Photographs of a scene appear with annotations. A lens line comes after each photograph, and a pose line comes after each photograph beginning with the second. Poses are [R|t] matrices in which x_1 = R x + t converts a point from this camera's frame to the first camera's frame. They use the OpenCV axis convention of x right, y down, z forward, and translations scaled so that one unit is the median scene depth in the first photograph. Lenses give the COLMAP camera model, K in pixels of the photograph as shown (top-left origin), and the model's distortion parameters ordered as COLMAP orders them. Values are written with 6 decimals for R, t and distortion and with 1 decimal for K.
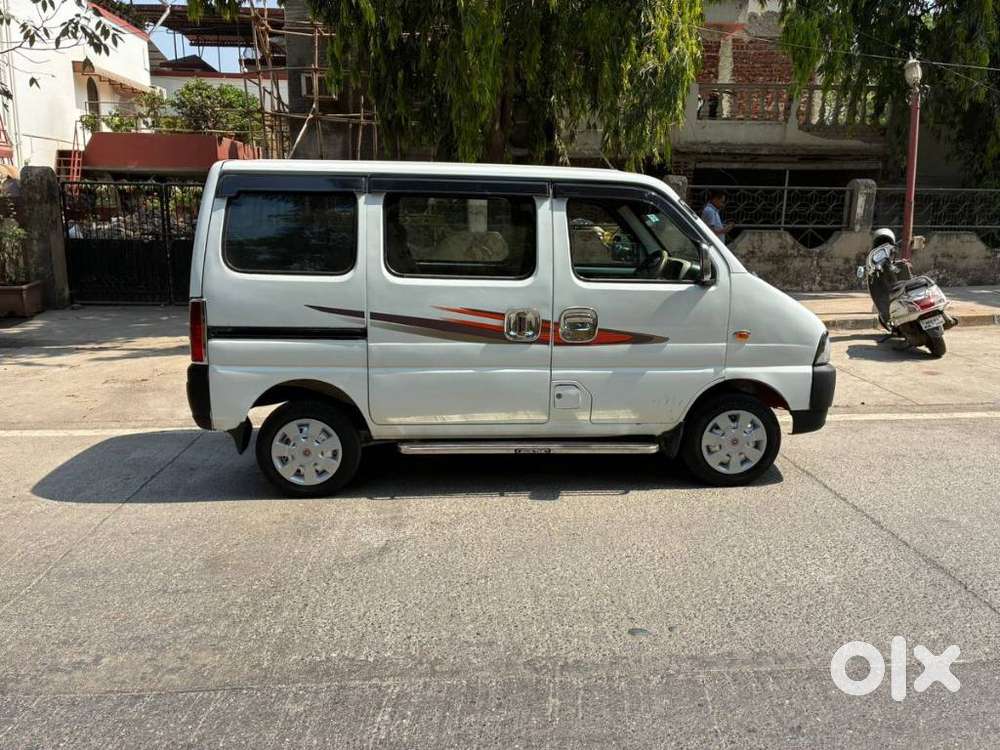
lens RADIAL K [[762.2, 0, 498.0], [0, 762.2, 373.0], [0, 0, 1]] dist [0.048081, -0.055381]
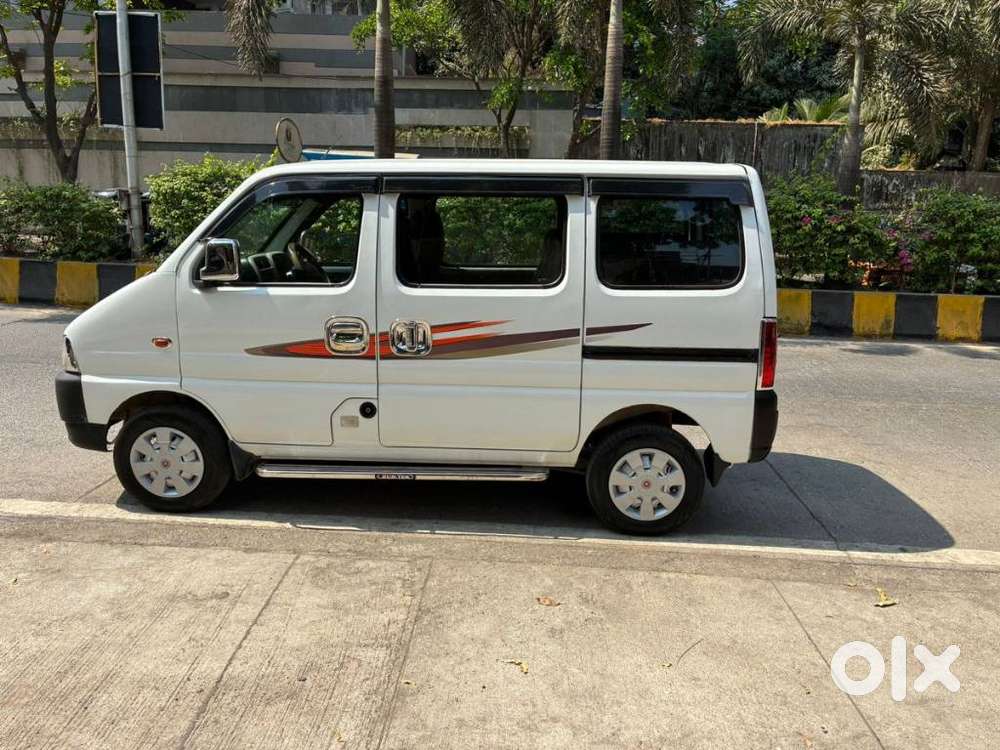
lens RADIAL K [[758.3, 0, 500.0], [0, 758.3, 375.0], [0, 0, 1]] dist [0.053936, -0.064662]
pose [[-0.992173, -0.055796, 0.111715, -0.198084], [-0.005083, 0.911928, 0.410318, -0.450819], [-0.124770, 0.406539, -0.905074, 2.111411]]
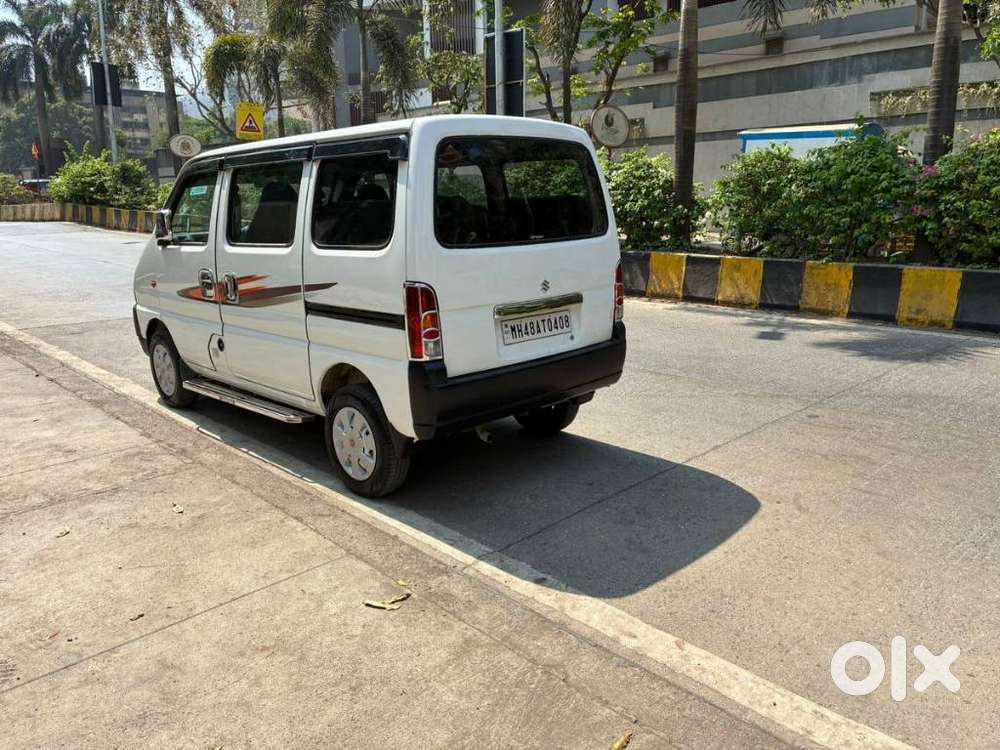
lens RADIAL K [[756.8, 0, 512.2], [0, 756.8, 371.7], [0, 0, 1]] dist [0.054435, -0.054236]
pose [[-0.652466, -0.166490, 0.739303, -1.056452], [0.170053, 0.918523, 0.356929, -0.338289], [-0.738492, 0.358605, -0.570993, 1.681369]]
